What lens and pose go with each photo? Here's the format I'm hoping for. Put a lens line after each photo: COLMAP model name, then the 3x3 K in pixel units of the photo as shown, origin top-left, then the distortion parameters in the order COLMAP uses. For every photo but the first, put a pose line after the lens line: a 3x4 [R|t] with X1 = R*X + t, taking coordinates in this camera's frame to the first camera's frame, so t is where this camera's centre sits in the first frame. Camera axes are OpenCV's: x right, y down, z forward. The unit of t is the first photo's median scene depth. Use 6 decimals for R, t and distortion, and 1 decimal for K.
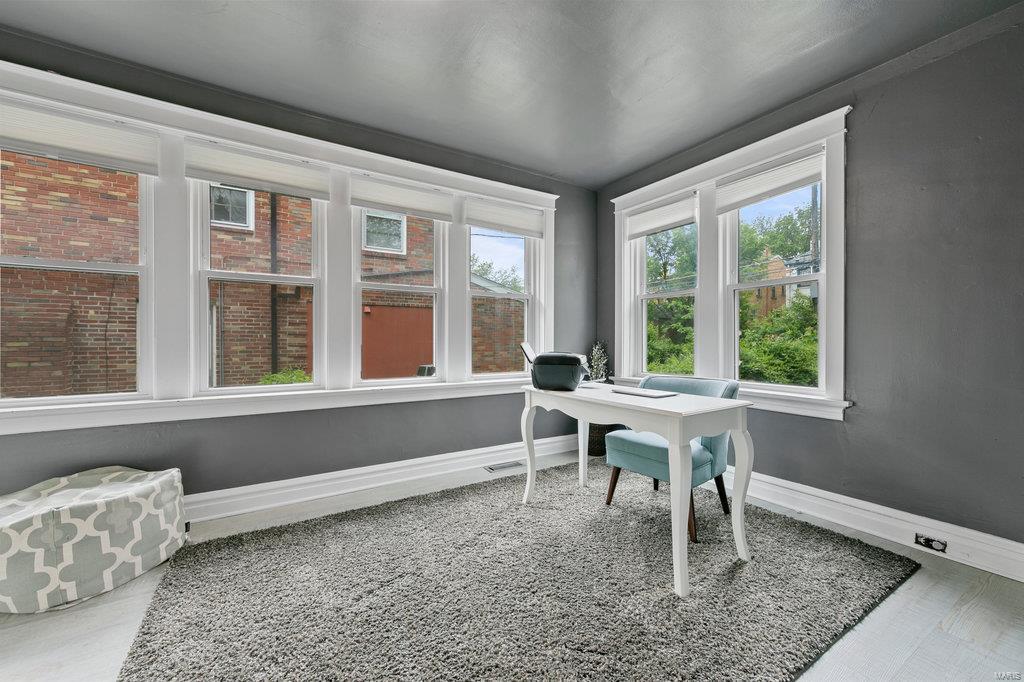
lens RADIAL K [[408.5, 0, 510.7], [0, 408.5, 338.1], [0, 0, 1]] dist [0.008754, -0.000351]
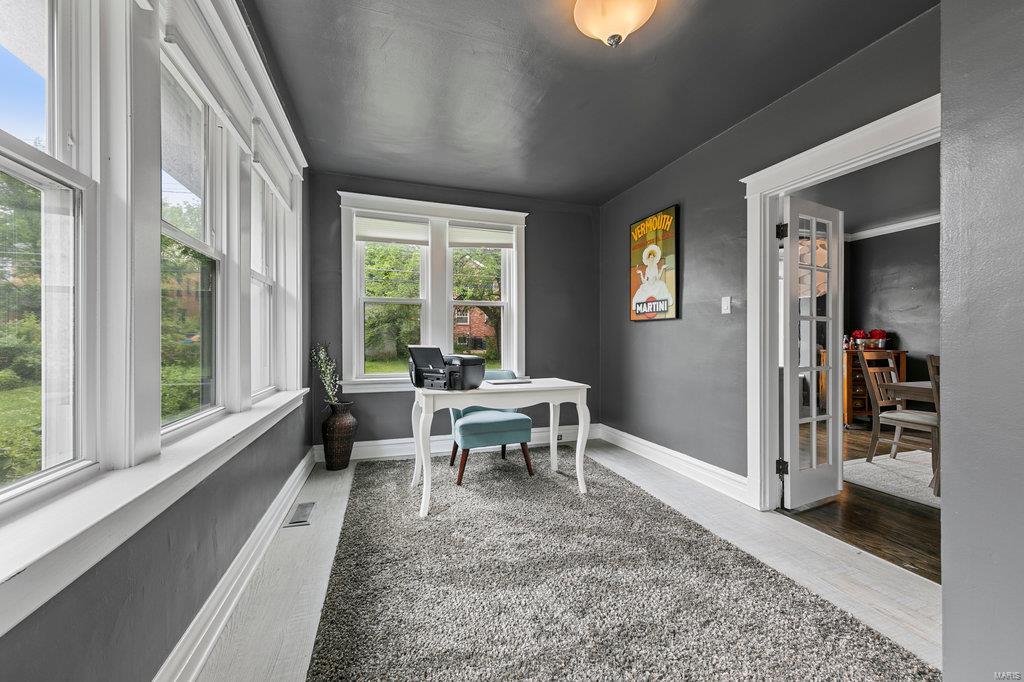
lens RADIAL K [[408.5, 0, 509.1], [0, 408.5, 341.3], [0, 0, 1]] dist [0.008754, -0.000351]
pose [[0.214121, -0.001376, 0.976806, -0.759080], [-0.006649, 0.999974, 0.002867, -0.002580], [-0.976784, -0.007108, 0.214107, 0.548044]]
